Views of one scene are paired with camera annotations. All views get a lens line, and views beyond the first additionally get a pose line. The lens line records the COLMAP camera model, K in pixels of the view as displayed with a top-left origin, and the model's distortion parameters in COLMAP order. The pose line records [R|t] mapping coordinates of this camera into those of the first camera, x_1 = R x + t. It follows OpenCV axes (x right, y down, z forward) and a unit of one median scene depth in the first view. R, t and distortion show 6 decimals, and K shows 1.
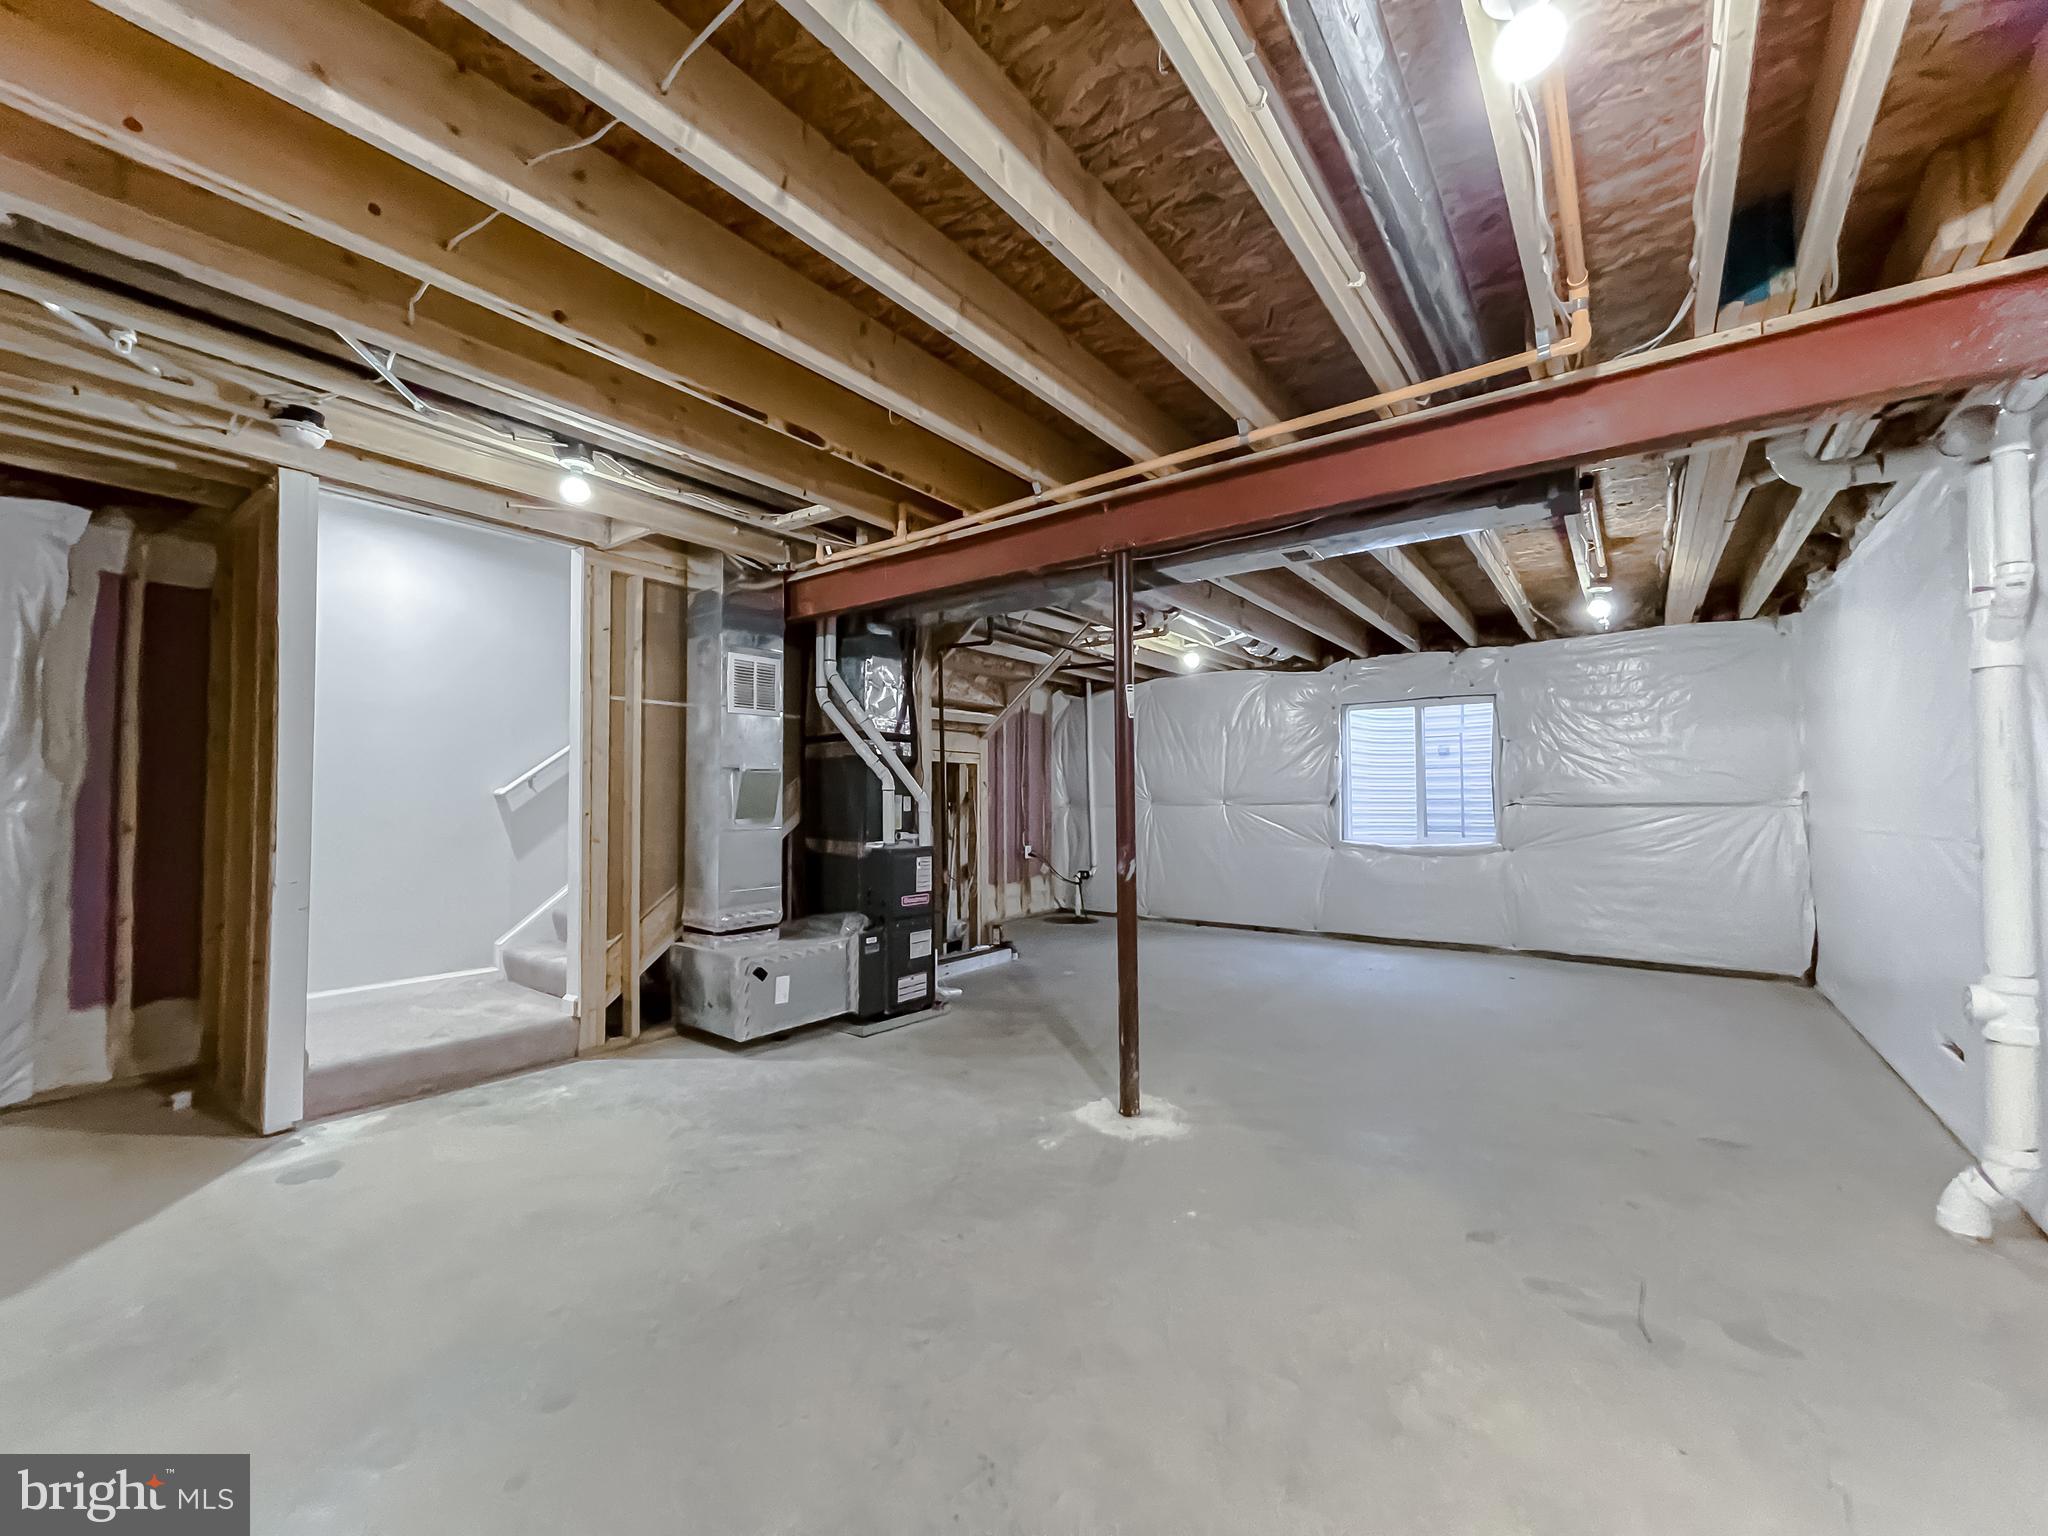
lens RADIAL K [[840.6, 0, 1023.0], [0, 840.6, 772.6], [0, 0, 1]] dist [-0.001890, -0.000728]
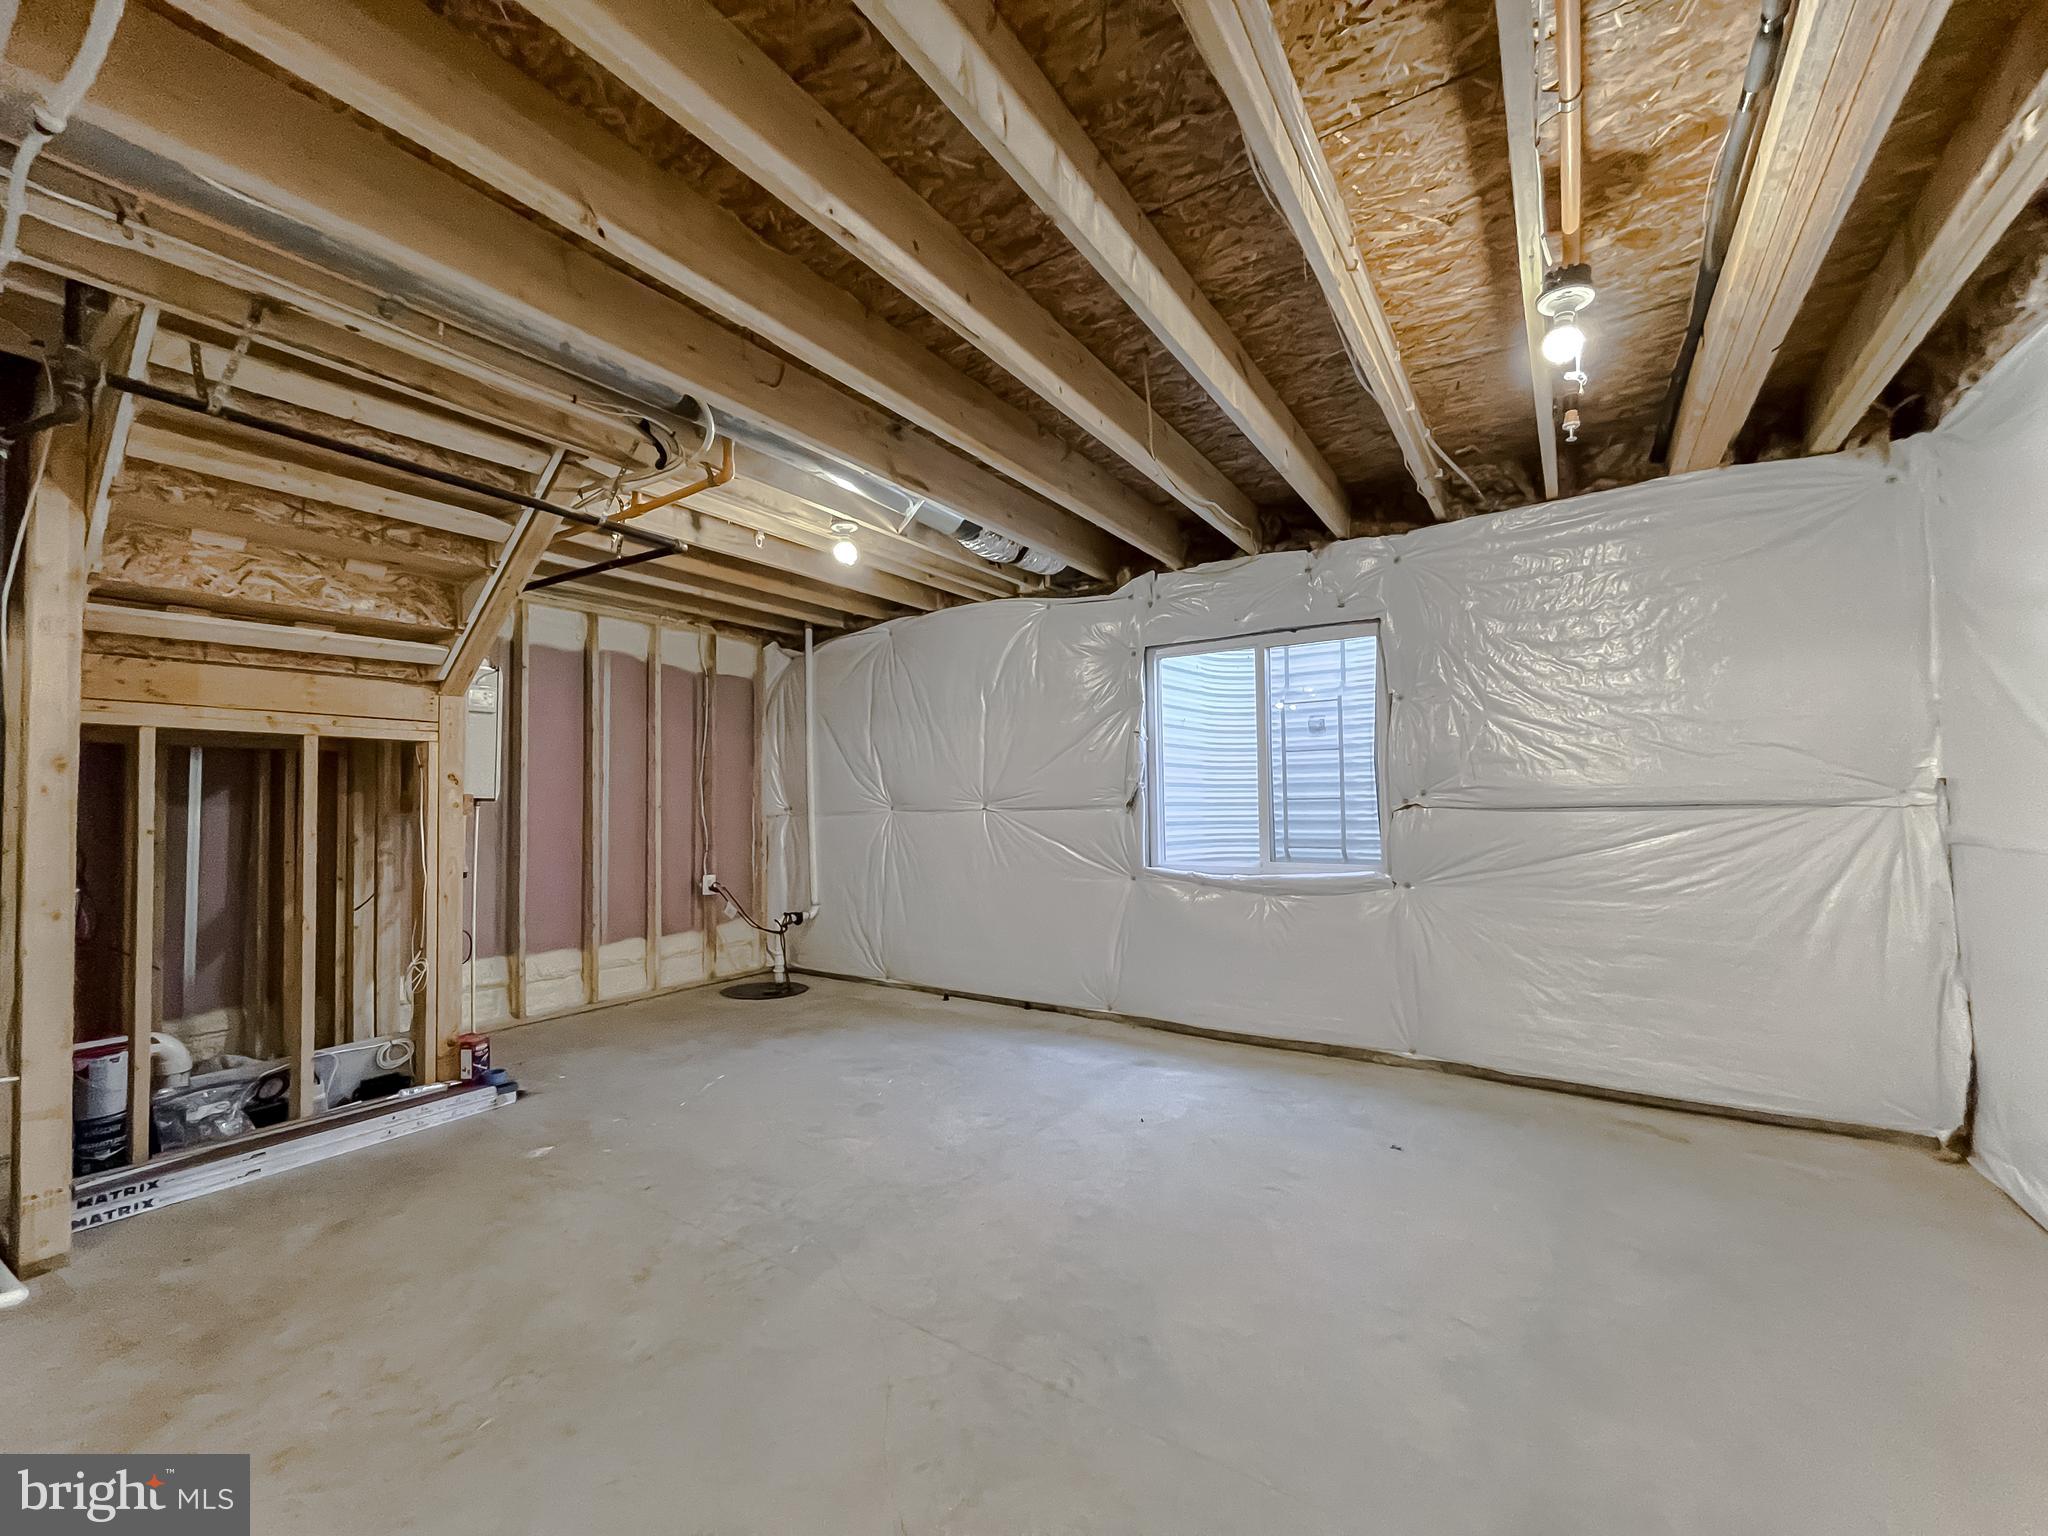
lens RADIAL K [[840.6, 0, 1023.0], [0, 840.6, 772.6], [0, 0, 1]] dist [-0.001890, -0.000728]
pose [[0.998398, -0.007026, 0.056151, 0.278070], [0.007133, 0.999973, -0.001702, 0.012977], [-0.056137, 0.002099, 0.998421, 0.425478]]
